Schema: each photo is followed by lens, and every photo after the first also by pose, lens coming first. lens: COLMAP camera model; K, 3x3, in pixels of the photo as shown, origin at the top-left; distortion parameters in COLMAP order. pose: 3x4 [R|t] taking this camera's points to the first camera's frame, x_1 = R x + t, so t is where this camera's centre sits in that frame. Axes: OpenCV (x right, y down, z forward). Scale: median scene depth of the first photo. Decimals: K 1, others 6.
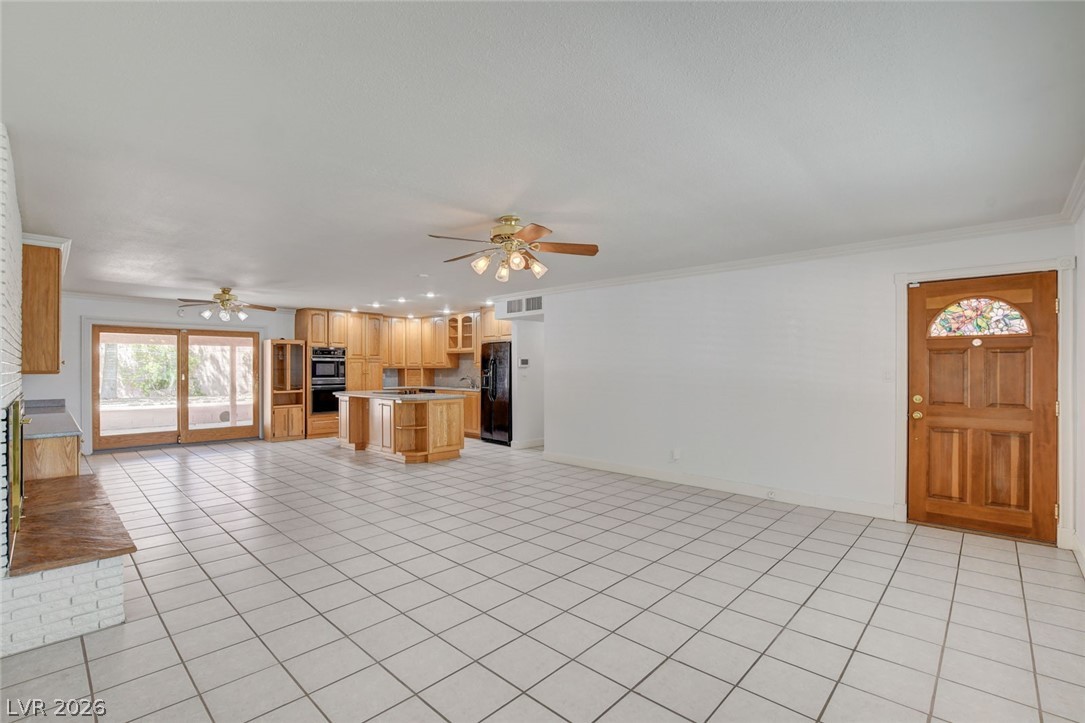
lens RADIAL K [[488.5, 0, 537.7], [0, 488.5, 366.5], [0, 0, 1]] dist [-0.016217, 0.002078]
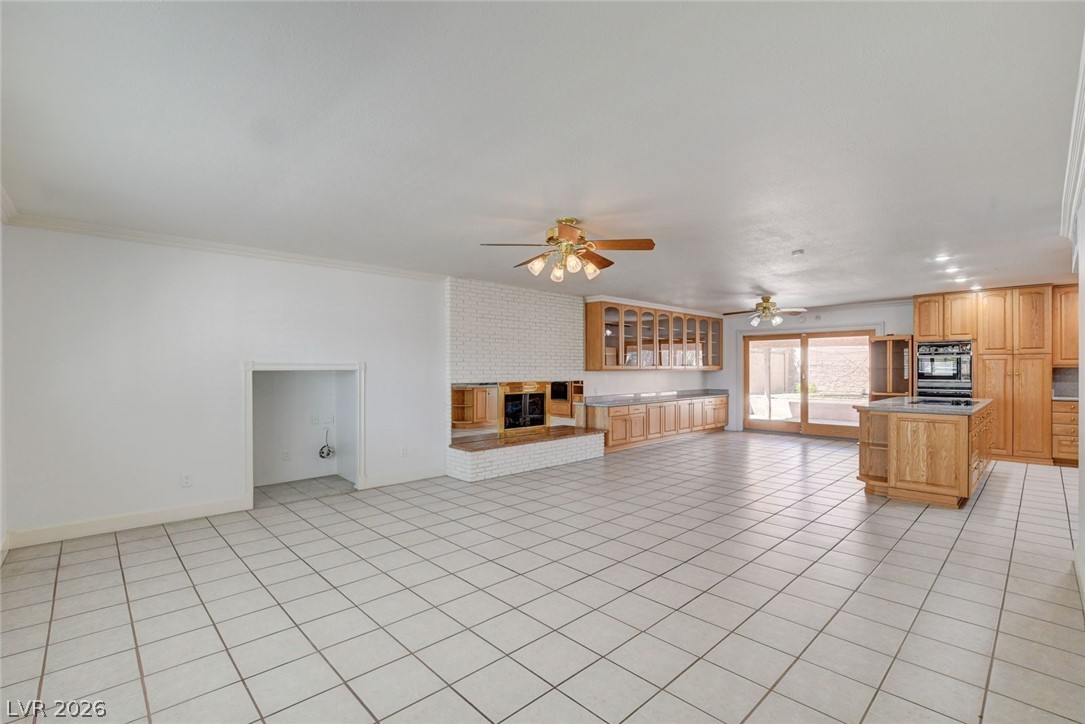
lens RADIAL K [[488.5, 0, 550.1], [0, 488.5, 368.2], [0, 0, 1]] dist [-0.016217, 0.002078]
pose [[-0.024134, -0.001450, -0.999708, 0.384633], [0.004657, 0.999988, -0.001563, 0.003052], [0.999698, -0.004693, -0.024127, 0.400734]]
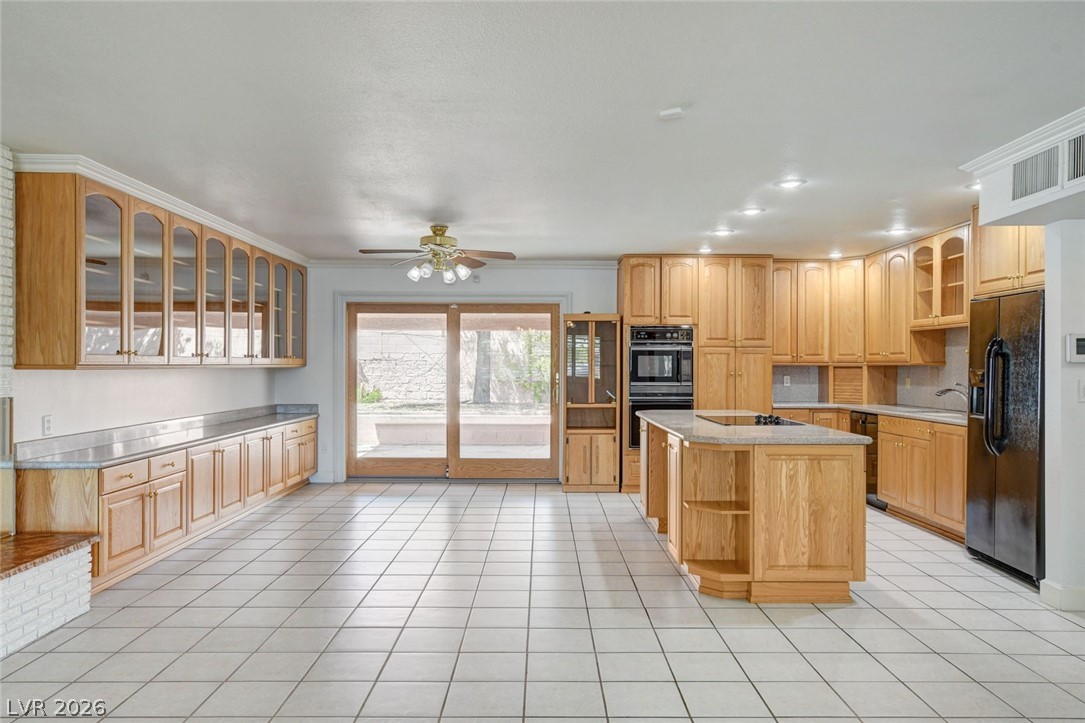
lens RADIAL K [[746.8, 0, 543.1], [0, 746.8, 369.9], [0, 0, 1]] dist [-0.003538, 0.010544]
pose [[0.699434, 0.007919, -0.714654, 0.067811], [-0.002085, 0.999957, 0.009040, 0.002525], [0.714695, -0.004833, 0.699420, 0.351636]]
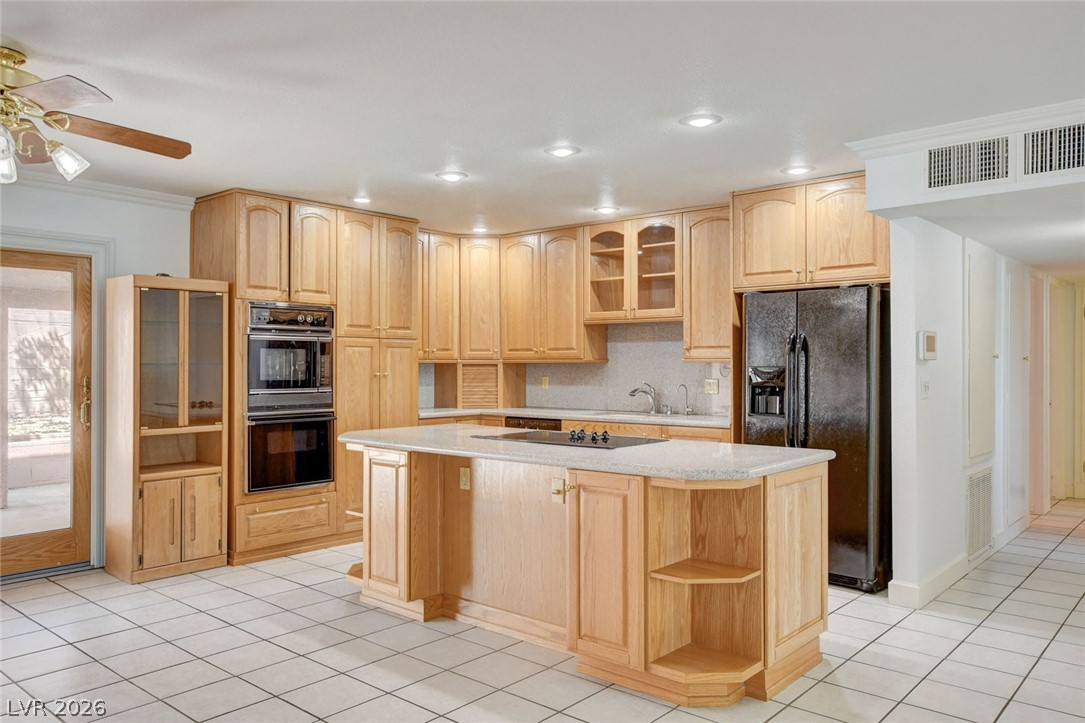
lens RADIAL K [[798.4, 0, 549.8], [0, 798.4, 361.9], [0, 0, 1]] dist [-0.008924, 0.007975]
pose [[0.998253, 0.002623, 0.059033, -0.288236], [-0.002573, 0.999996, -0.000909, 0.003916], [-0.059035, 0.000756, 0.998256, 0.426737]]
